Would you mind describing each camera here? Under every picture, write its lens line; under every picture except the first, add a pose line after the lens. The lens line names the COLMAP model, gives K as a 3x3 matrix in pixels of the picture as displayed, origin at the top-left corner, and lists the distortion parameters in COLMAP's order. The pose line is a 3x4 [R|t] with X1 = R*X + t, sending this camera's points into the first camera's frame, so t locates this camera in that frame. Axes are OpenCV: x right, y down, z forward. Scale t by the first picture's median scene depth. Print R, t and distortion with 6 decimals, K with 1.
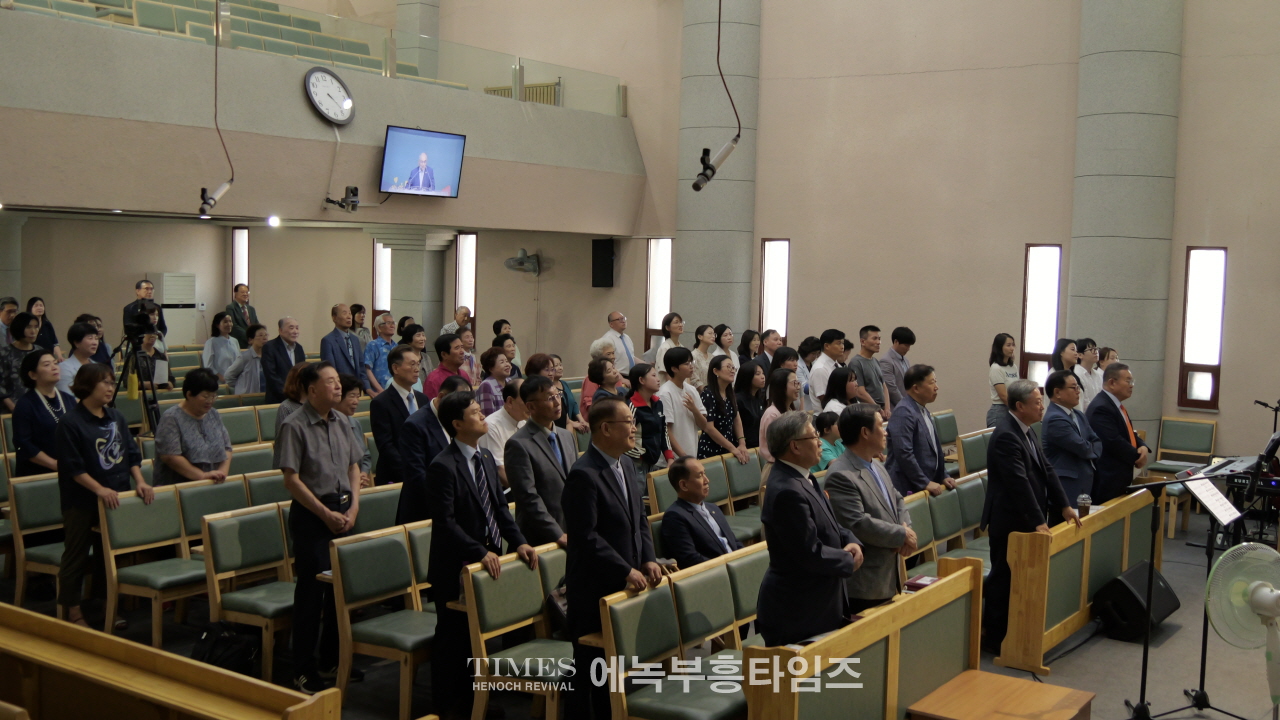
lens RADIAL K [[1366.3, 0, 642.6], [0, 1366.3, 363.3], [0, 0, 1]] dist [-0.008832, 0.000000]
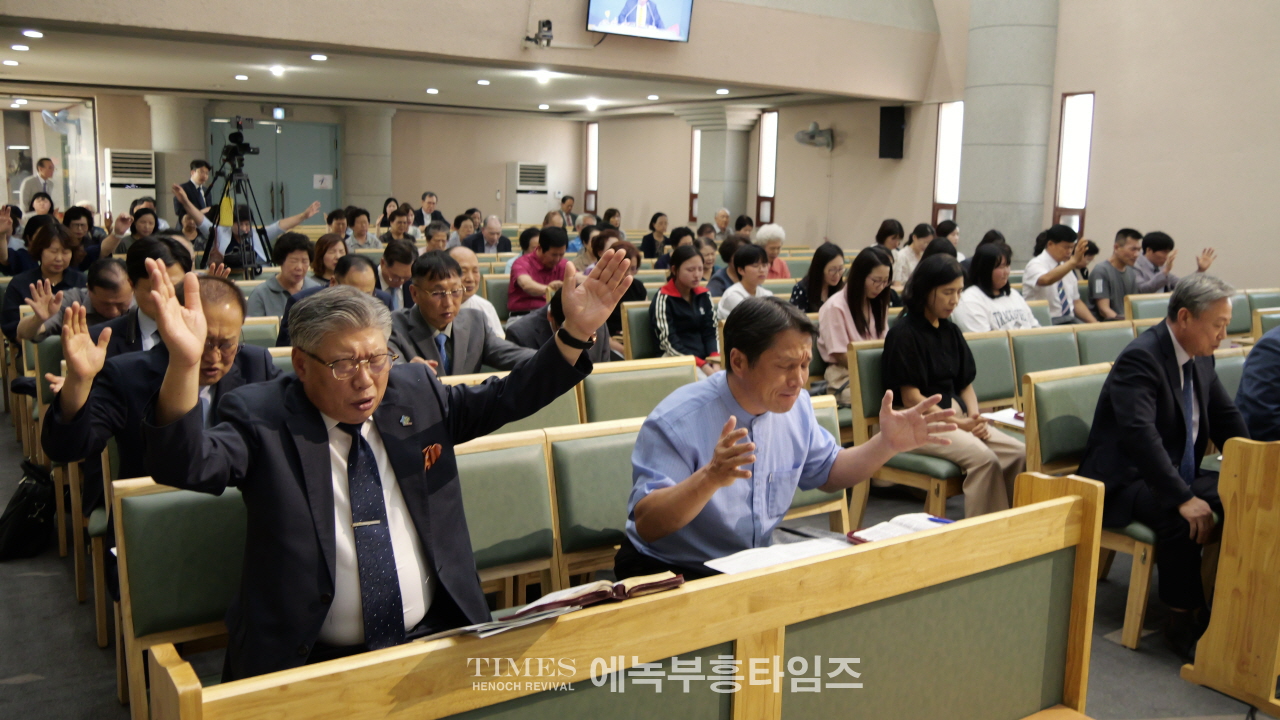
lens RADIAL K [[1074.6, 0, 642.3], [0, 1074.6, 361.7], [0, 0, 1]] dist [-0.059536, 0.033462]
pose [[0.923591, 0.055909, -0.379280, 0.106254], [-0.029514, 0.996742, 0.075056, 0.035260], [0.382241, -0.058127, 0.922233, 0.269661]]
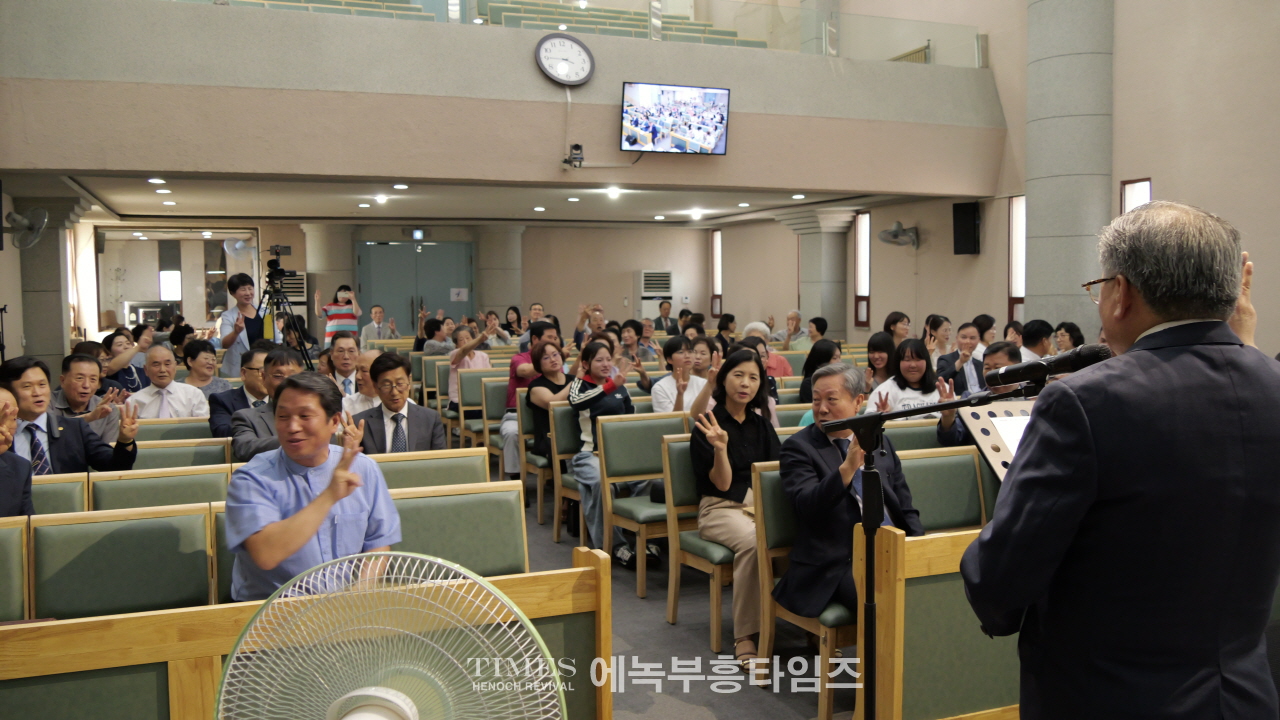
lens RADIAL K [[1074.6, 0, 637.9], [0, 1074.6, 361.1], [0, 0, 1]] dist [-0.059536, 0.033462]
pose [[0.819061, 0.002520, -0.573701, 0.218753], [-0.014441, 0.999764, -0.016224, 0.033882], [0.573525, 0.021573, 0.818904, 0.298641]]
